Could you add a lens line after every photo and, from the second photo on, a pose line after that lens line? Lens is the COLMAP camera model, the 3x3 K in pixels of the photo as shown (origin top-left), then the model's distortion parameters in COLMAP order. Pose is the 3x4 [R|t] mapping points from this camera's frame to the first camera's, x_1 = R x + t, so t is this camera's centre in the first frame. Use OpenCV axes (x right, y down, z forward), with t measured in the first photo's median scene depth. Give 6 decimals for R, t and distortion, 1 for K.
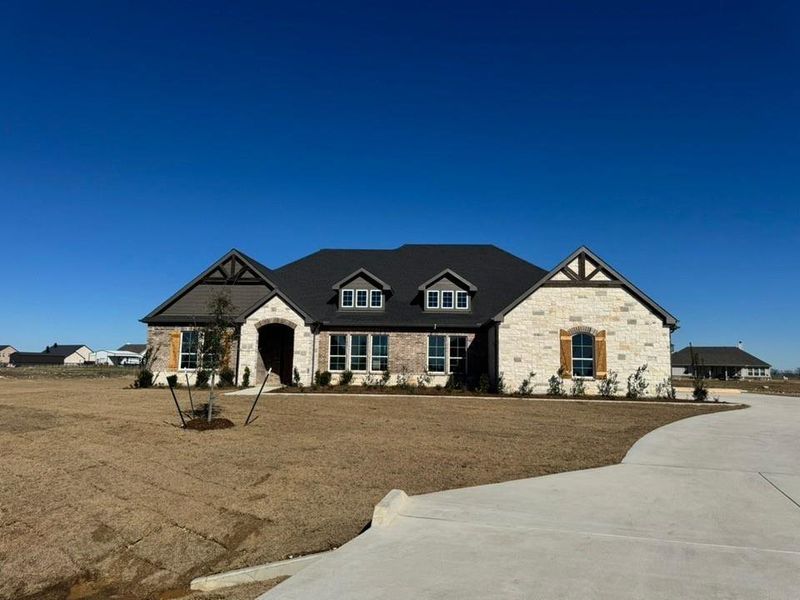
lens RADIAL K [[555.7, 0, 403.2], [0, 555.7, 295.0], [0, 0, 1]] dist [0.038319, -0.027572]
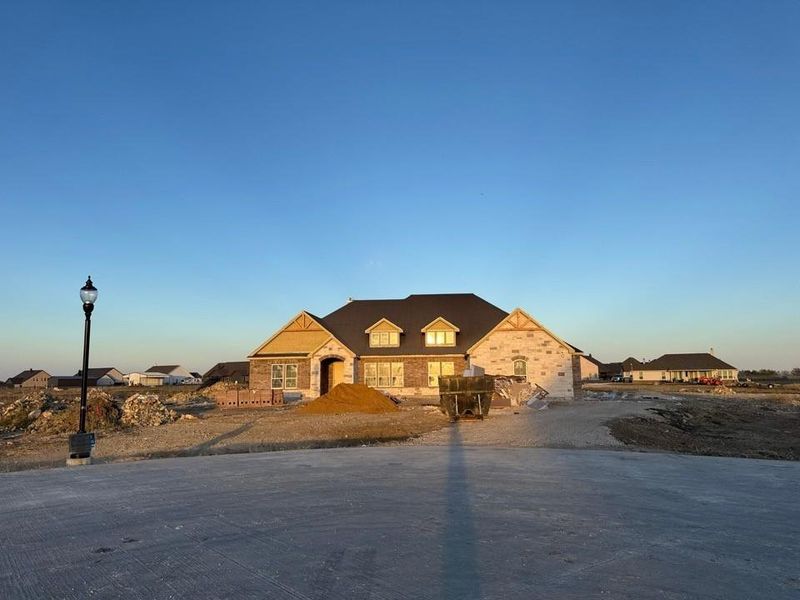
lens RADIAL K [[555.7, 0, 401.7], [0, 555.7, 288.6], [0, 0, 1]] dist [0.038319, -0.027572]
pose [[0.999395, -0.032506, -0.012394, -0.004210], [0.032103, 0.998990, -0.031426, -0.090880], [0.013403, 0.031009, 0.999429, -0.593804]]
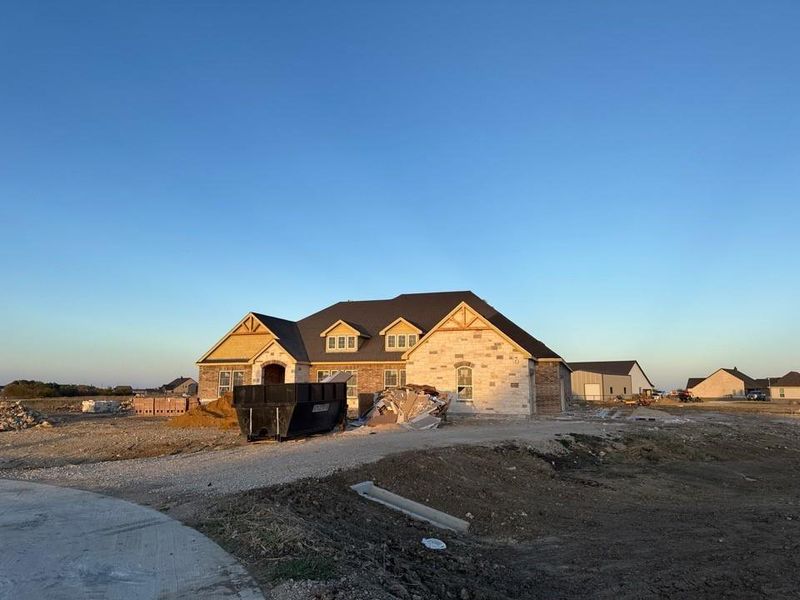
lens RADIAL K [[555.7, 0, 398.7], [0, 555.7, 301.9], [0, 0, 1]] dist [0.038319, -0.027572]
pose [[0.963820, -0.054991, -0.260820, 0.461000], [0.046283, 0.998150, -0.039417, -0.036273], [0.262505, 0.025919, 0.964582, -0.293524]]
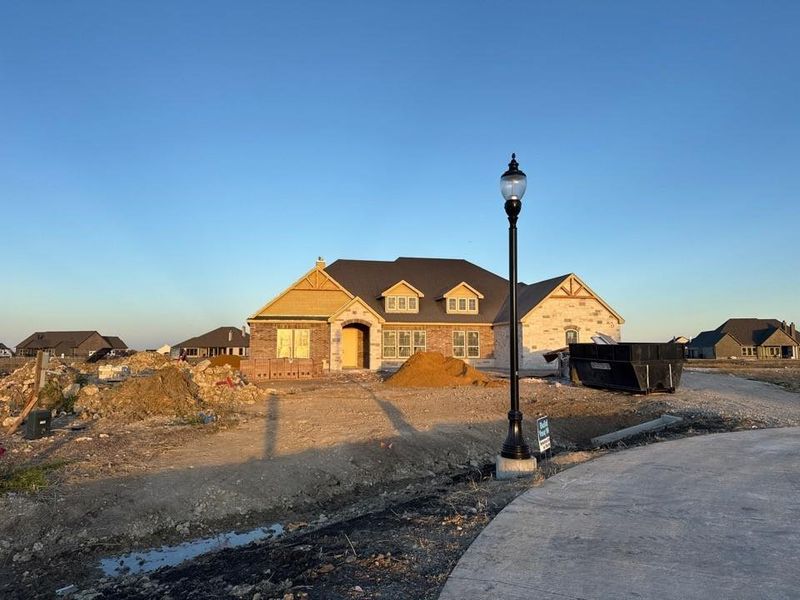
lens RADIAL K [[555.7, 0, 390.5], [0, 555.7, 314.5], [0, 0, 1]] dist [0.038319, -0.027572]
pose [[0.962701, -0.001483, 0.270563, -0.516075], [-0.015602, 0.998017, 0.060985, -0.053376], [-0.270117, -0.062931, 0.960769, -0.315648]]
